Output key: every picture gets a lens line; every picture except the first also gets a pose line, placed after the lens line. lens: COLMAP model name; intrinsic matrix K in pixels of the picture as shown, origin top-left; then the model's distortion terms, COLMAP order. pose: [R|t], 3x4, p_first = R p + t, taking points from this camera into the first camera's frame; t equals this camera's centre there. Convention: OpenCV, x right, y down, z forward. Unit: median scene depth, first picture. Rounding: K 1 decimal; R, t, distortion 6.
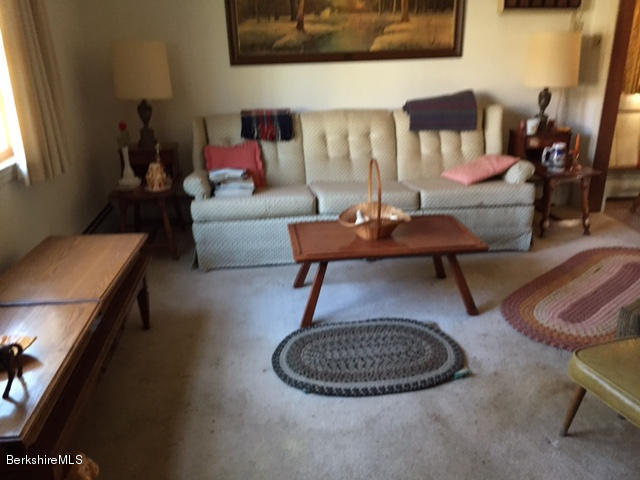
lens RADIAL K [[533.3, 0, 318.2], [0, 533.3, 237.4], [0, 0, 1]] dist [0.043194, 0.006516]
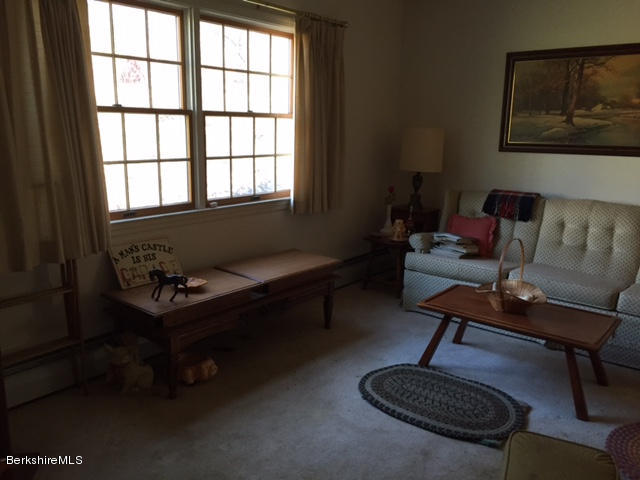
lens RADIAL K [[533.3, 0, 318.2], [0, 533.3, 237.4], [0, 0, 1]] dist [0.043194, 0.006516]
pose [[0.709099, 0.184766, -0.680471, 0.393018], [-0.275431, 0.960967, -0.026091, -0.008512], [0.649089, 0.205924, 0.732311, -0.048730]]
